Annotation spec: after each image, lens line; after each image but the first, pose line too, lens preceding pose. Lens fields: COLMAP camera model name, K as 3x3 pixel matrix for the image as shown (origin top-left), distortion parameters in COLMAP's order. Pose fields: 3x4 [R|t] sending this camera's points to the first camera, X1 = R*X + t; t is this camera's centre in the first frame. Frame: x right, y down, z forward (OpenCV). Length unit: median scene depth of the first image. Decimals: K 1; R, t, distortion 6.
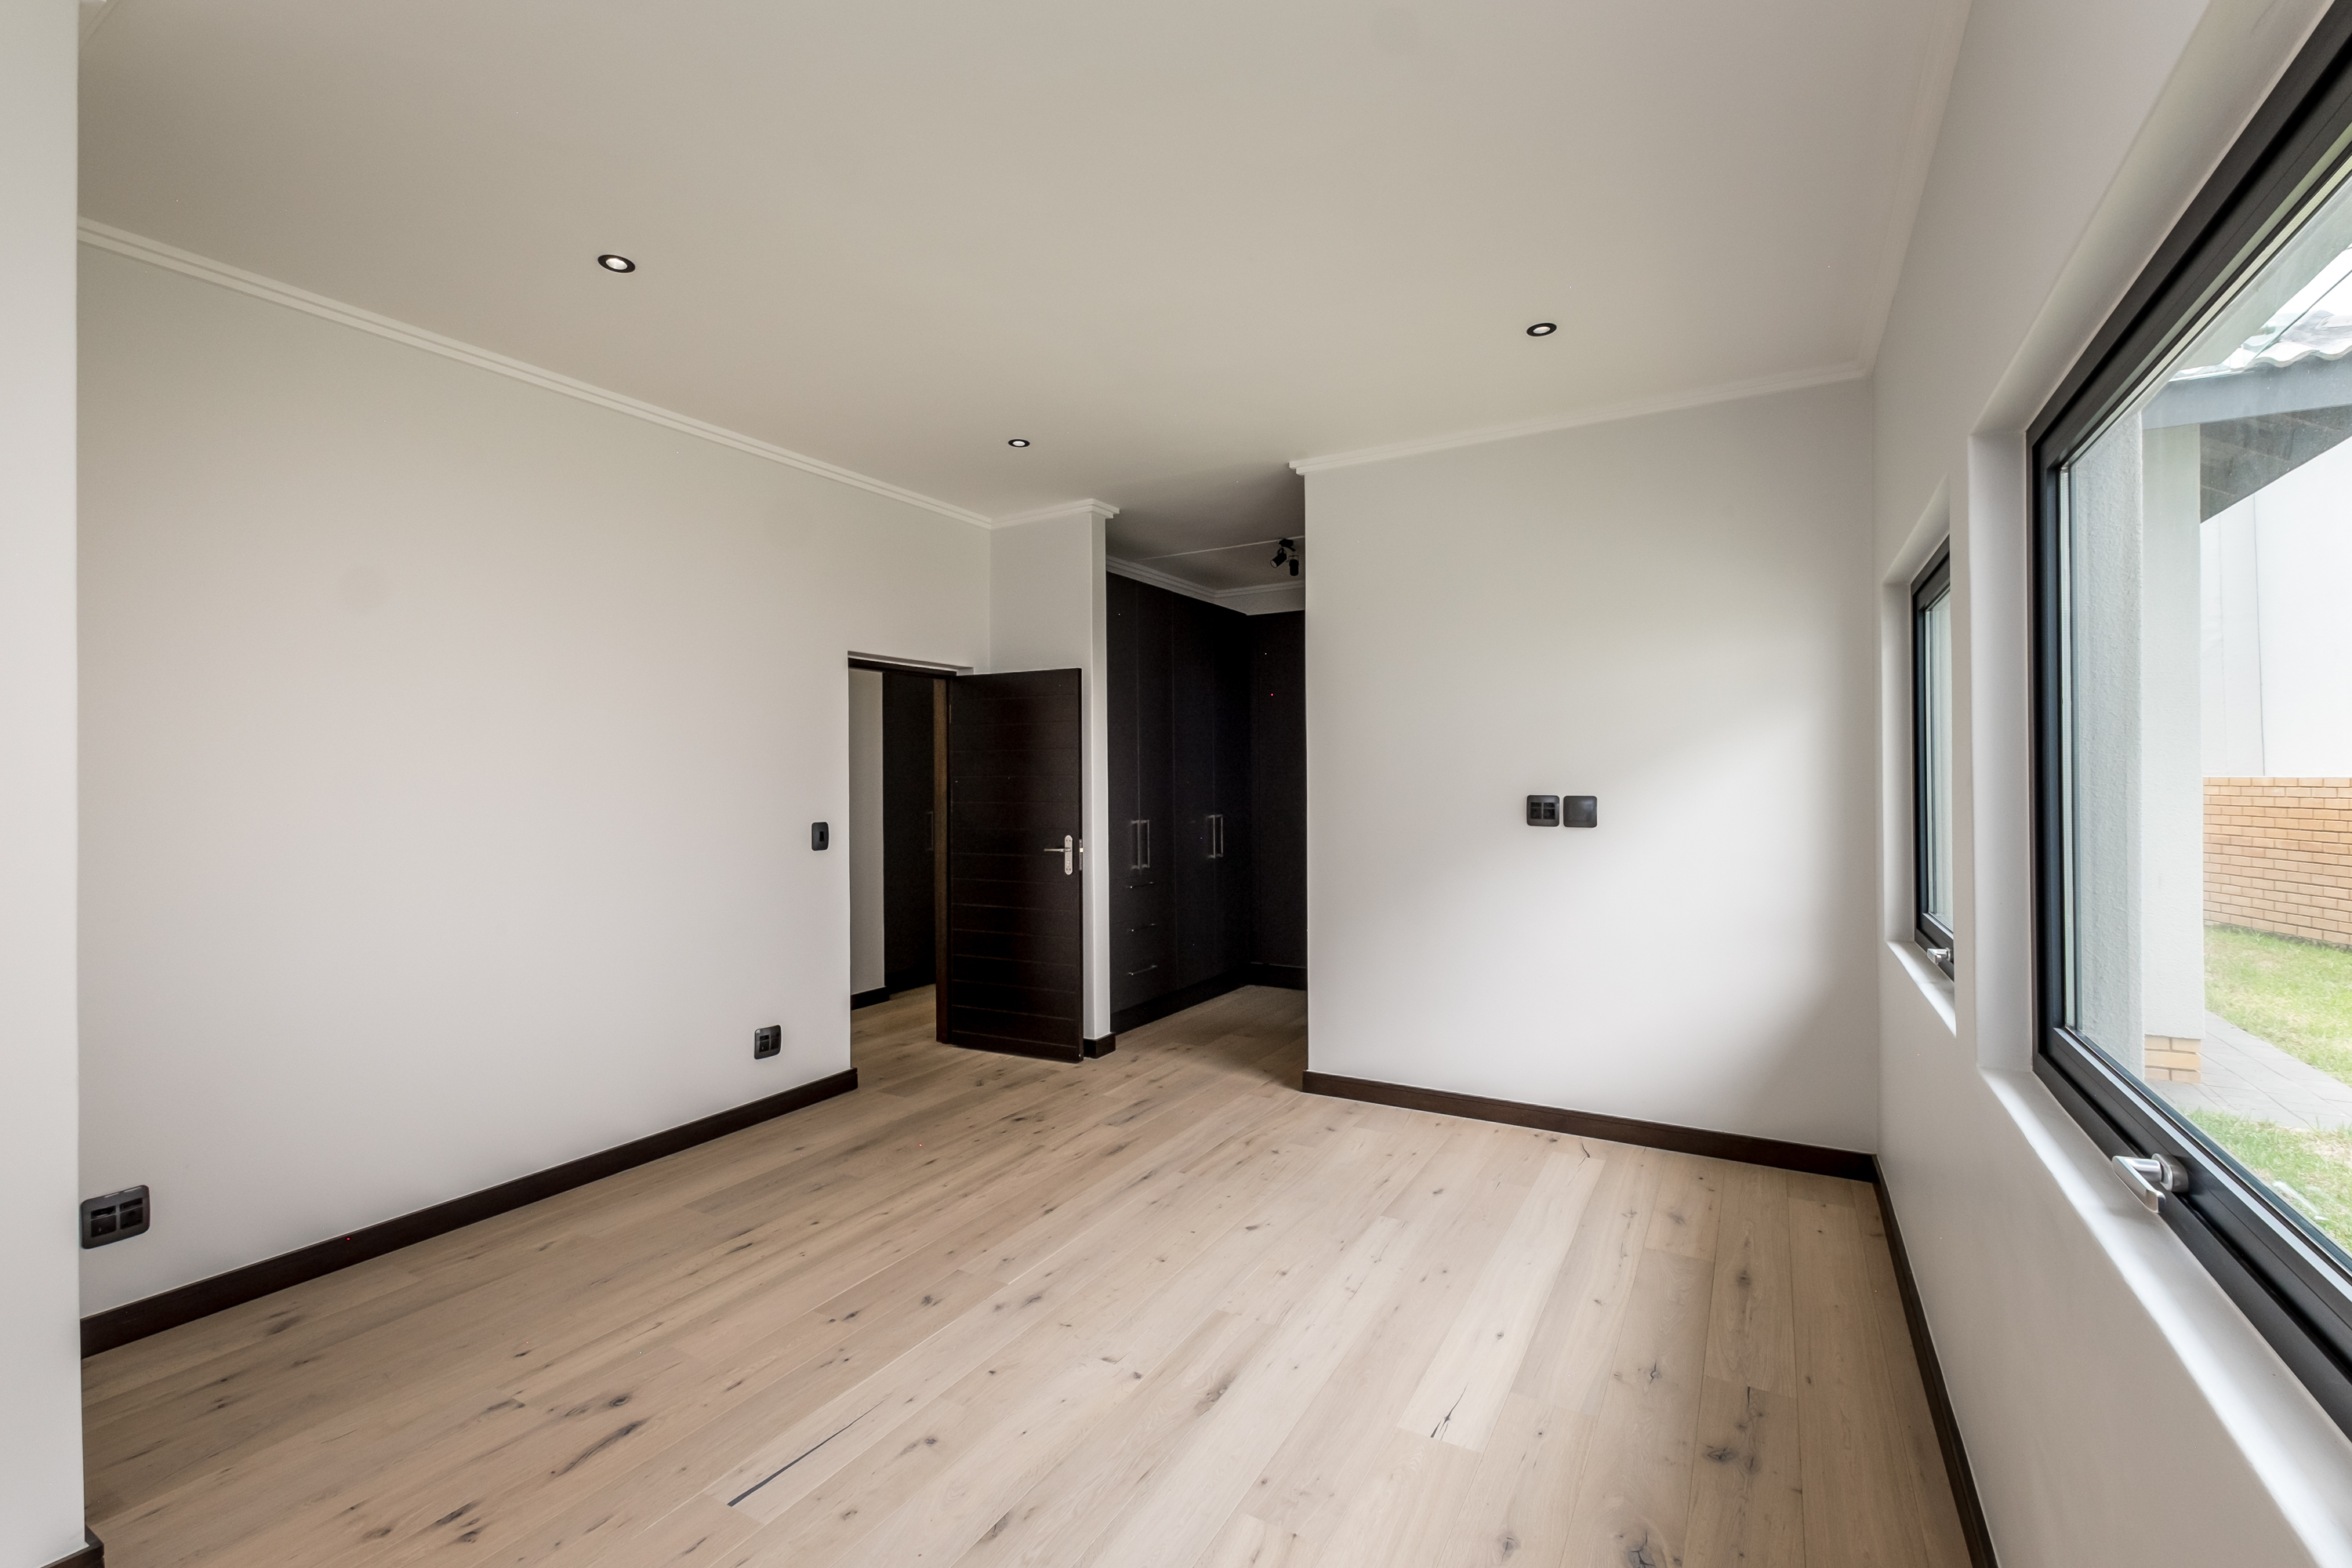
lens RADIAL K [[1019.2, 0, 1174.1], [0, 1019.2, 774.1], [0, 0, 1]] dist [0.021488, -0.009319]
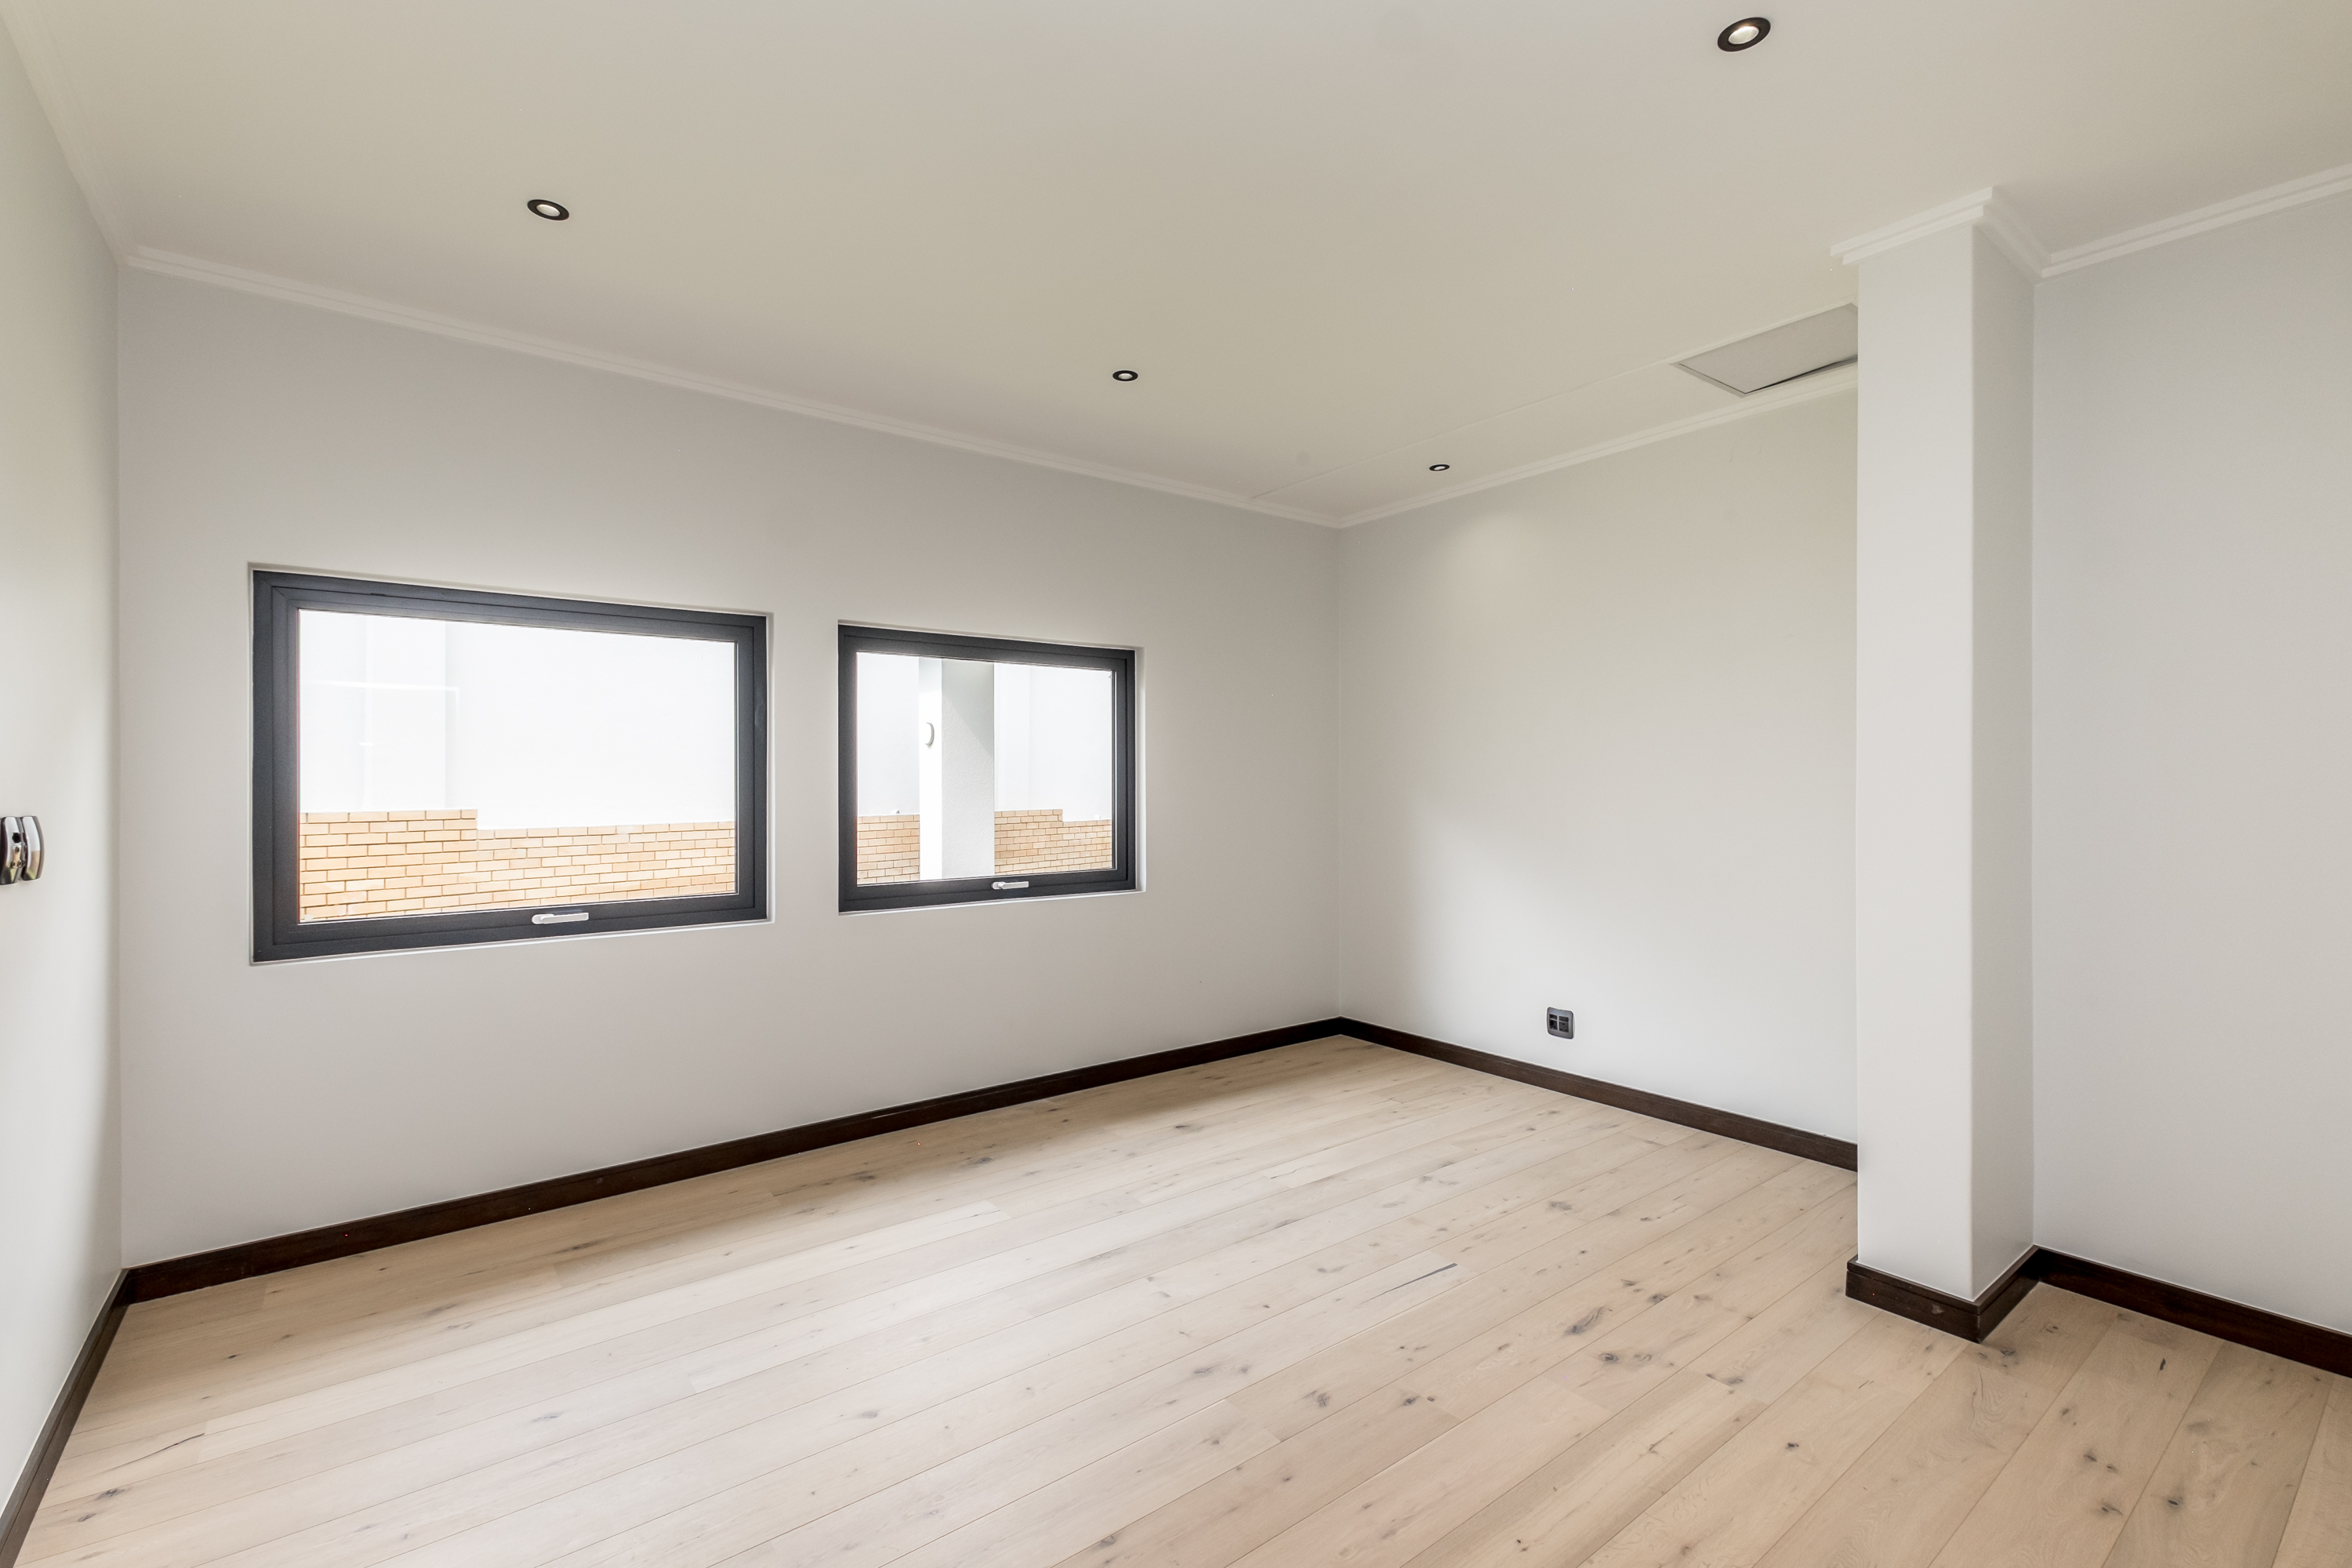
lens RADIAL K [[1019.2, 0, 1174.1], [0, 1019.2, 774.1], [0, 0, 1]] dist [0.021488, -0.009319]
pose [[-0.923772, 0.011099, 0.382782, -0.472720], [0.007768, 0.999917, -0.010247, 0.013893], [-0.382864, -0.006493, -0.923782, 1.895501]]
